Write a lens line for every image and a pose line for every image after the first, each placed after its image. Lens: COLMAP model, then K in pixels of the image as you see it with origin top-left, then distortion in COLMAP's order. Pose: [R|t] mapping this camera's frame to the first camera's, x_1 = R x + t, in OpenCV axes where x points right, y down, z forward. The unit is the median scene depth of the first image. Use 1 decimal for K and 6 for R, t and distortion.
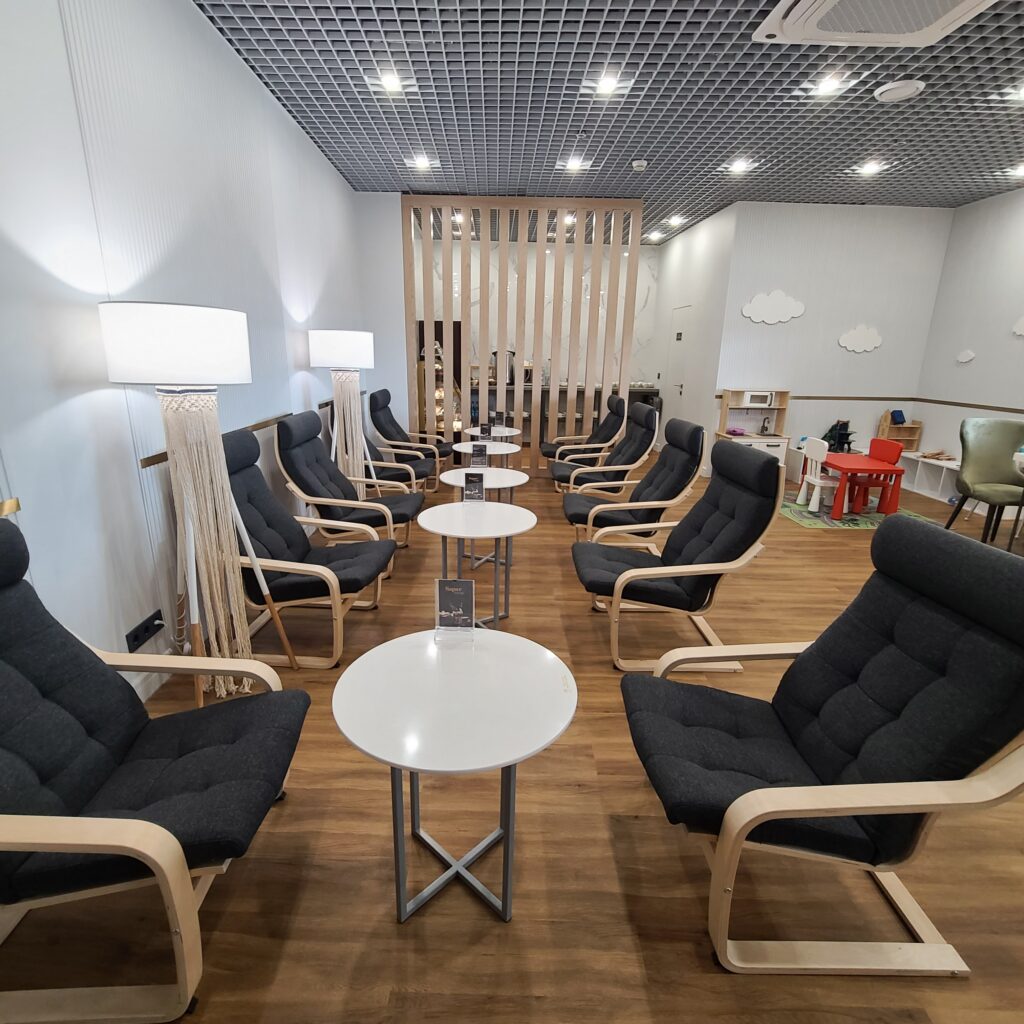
lens RADIAL K [[561.4, 0, 506.6], [0, 561.4, 516.5], [0, 0, 1]] dist [0.000094, -0.003268]
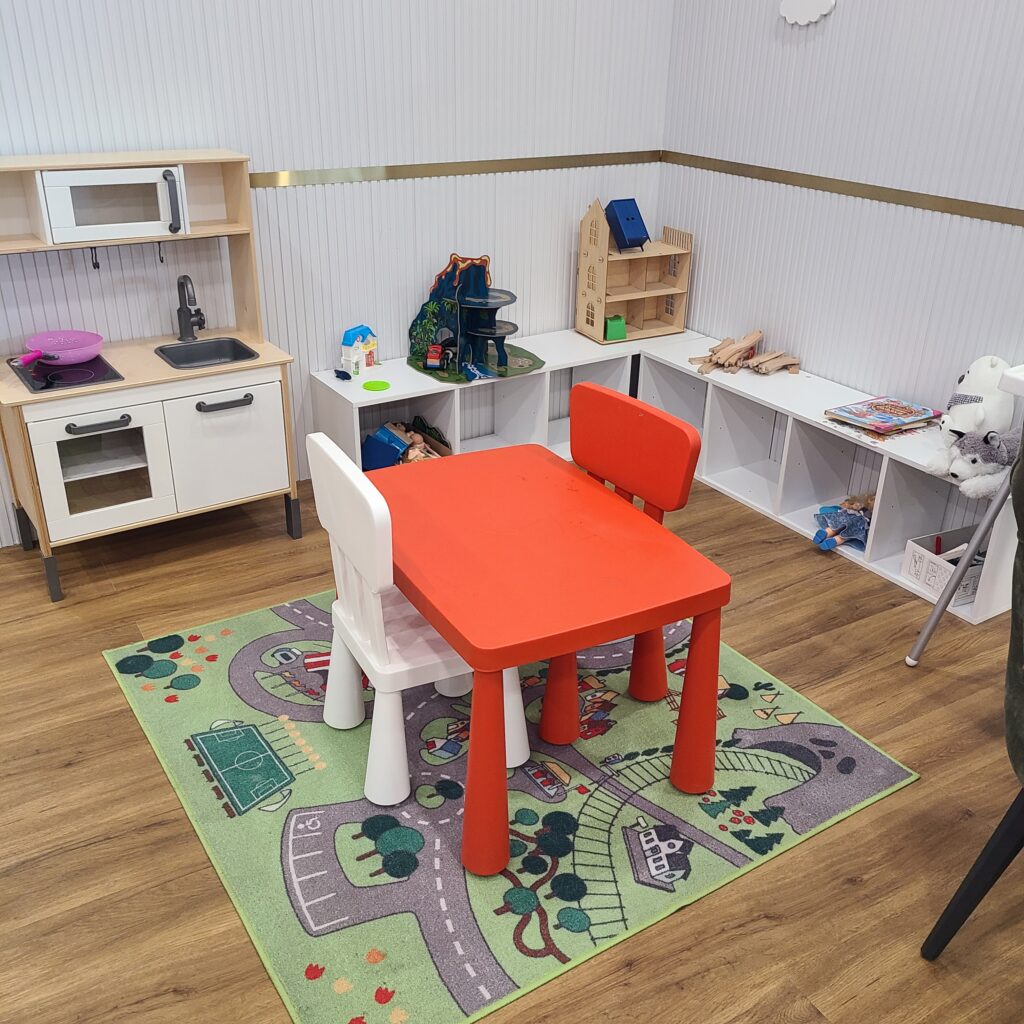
lens RADIAL K [[1049.0, 0, 515.2], [0, 1049.0, 512.0], [0, 0, 1]] dist [0.106472, 0.000000]
pose [[0.851958, -0.219807, 0.475239, 0.345385], [0.137825, 0.969753, 0.201451, -0.150626], [-0.505145, -0.106128, 0.856485, 0.530979]]
